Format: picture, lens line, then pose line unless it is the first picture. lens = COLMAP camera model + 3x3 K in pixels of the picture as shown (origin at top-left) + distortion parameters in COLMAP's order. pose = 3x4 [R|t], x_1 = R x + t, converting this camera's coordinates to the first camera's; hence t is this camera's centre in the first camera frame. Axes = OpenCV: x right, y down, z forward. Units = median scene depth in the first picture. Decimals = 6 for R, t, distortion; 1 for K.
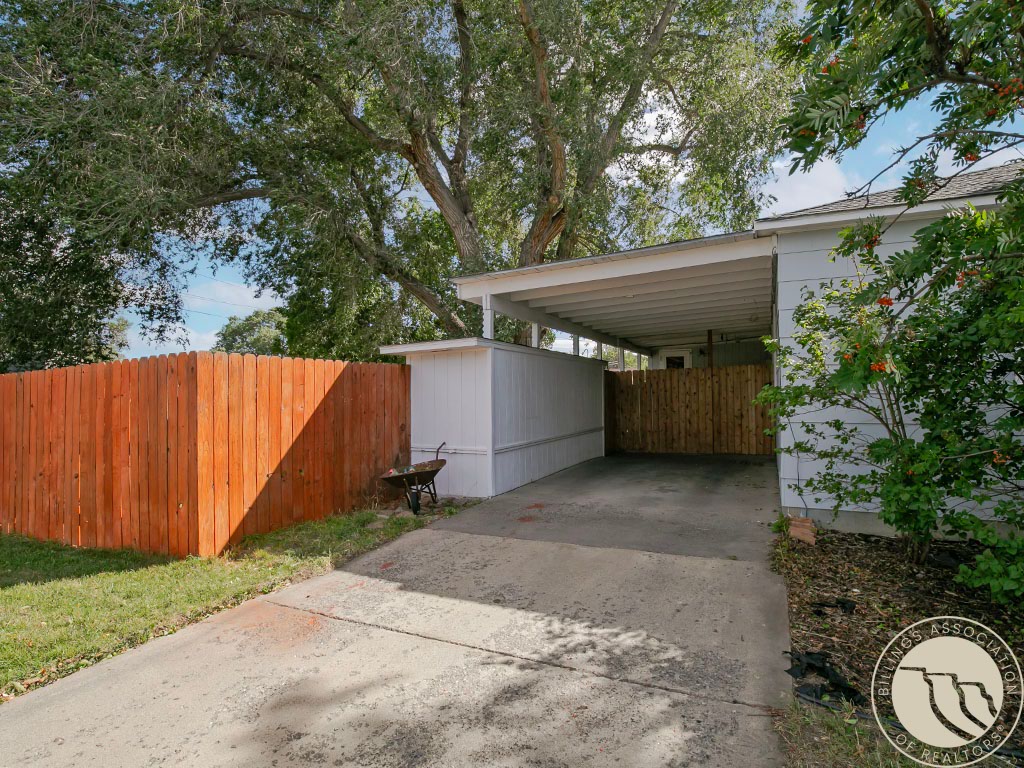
lens RADIAL K [[564.5, 0, 511.4], [0, 564.5, 386.2], [0, 0, 1]] dist [-0.025953, 0.000947]
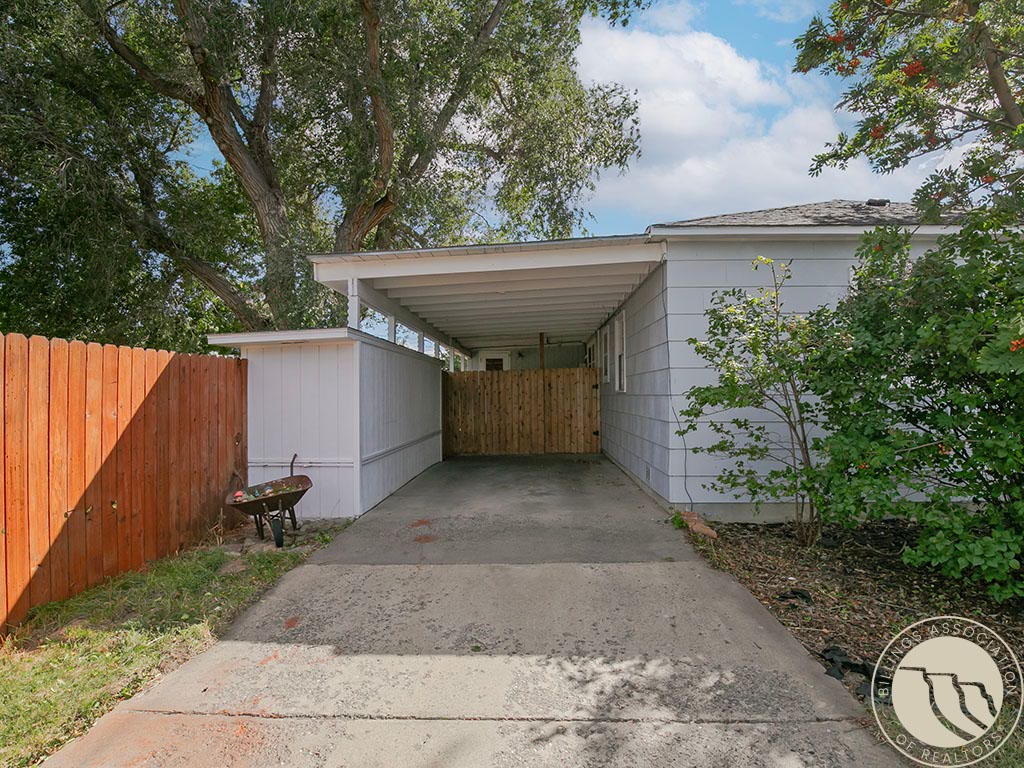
lens RADIAL K [[564.5, 0, 511.4], [0, 564.5, 386.2], [0, 0, 1]] dist [-0.025953, 0.000947]
pose [[0.915447, 0.005582, 0.402399, -0.209389], [-0.004130, 0.999981, -0.004476, 0.003491], [-0.402417, 0.002436, 0.915453, 0.159633]]
